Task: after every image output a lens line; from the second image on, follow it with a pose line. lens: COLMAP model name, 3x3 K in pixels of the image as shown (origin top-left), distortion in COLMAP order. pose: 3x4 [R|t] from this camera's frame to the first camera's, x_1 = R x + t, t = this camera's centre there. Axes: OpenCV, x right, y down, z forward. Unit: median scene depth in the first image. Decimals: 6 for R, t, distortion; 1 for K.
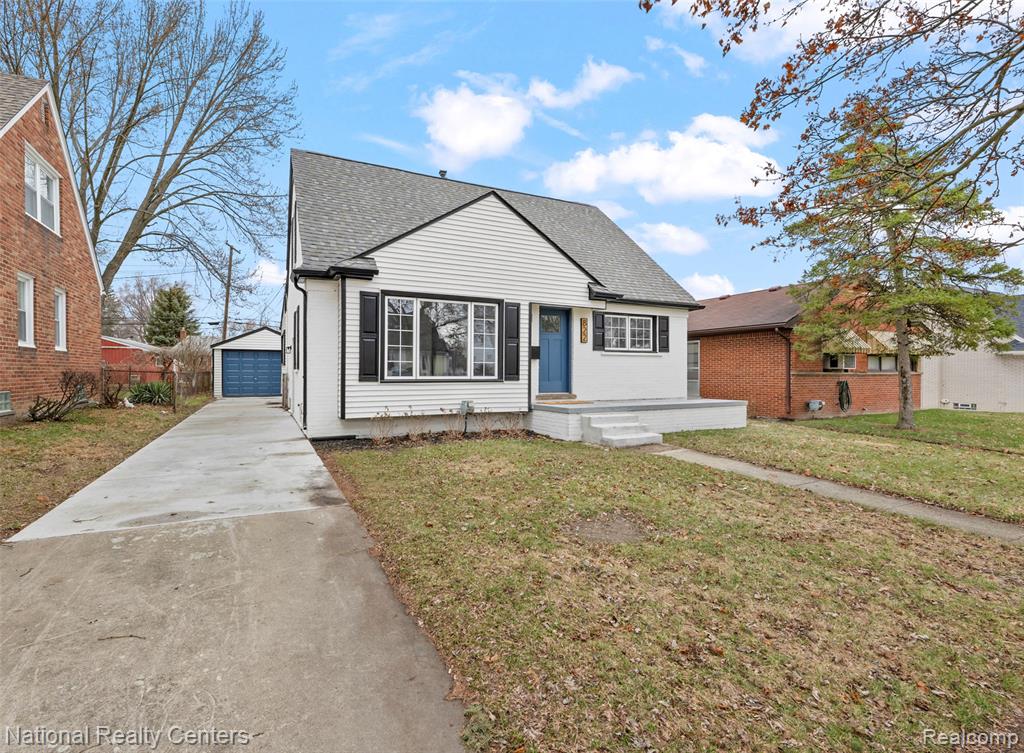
lens RADIAL K [[453.6, 0, 482.3], [0, 453.6, 373.3], [0, 0, 1]] dist [0.002412, -0.000022]
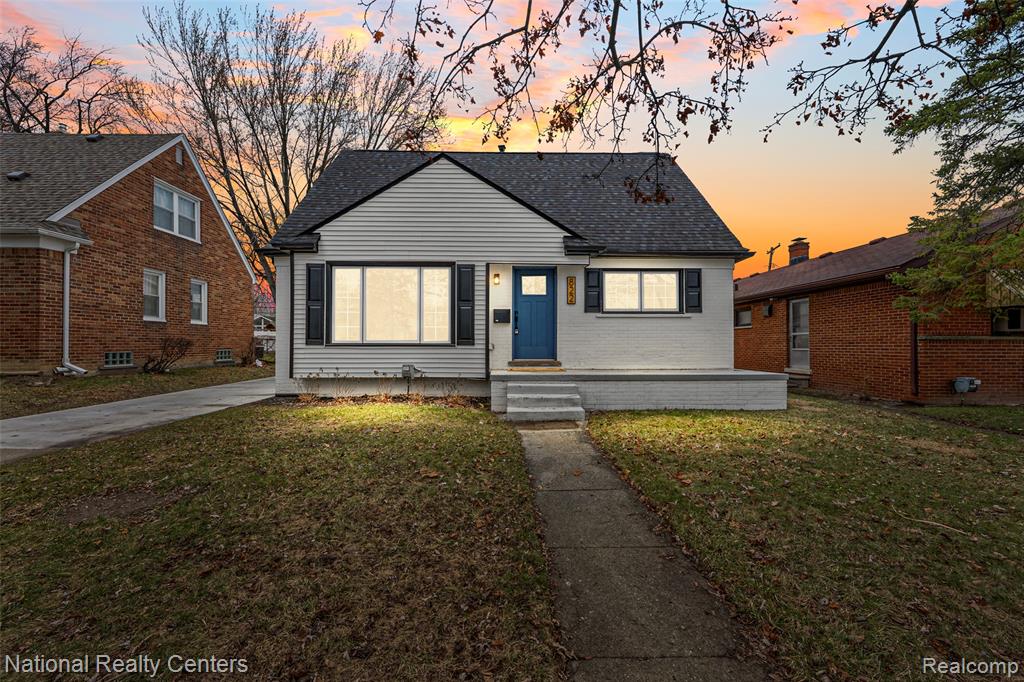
lens RADIAL K [[415.3, 0, 511.9], [0, 415.3, 339.8], [0, 0, 1]] dist [0.001558, 0.000375]
pose [[0.917797, -0.004039, -0.397029, 0.503159], [-0.000321, 0.999940, -0.010916, 0.013894], [0.397049, 0.010146, 0.917741, 0.225976]]
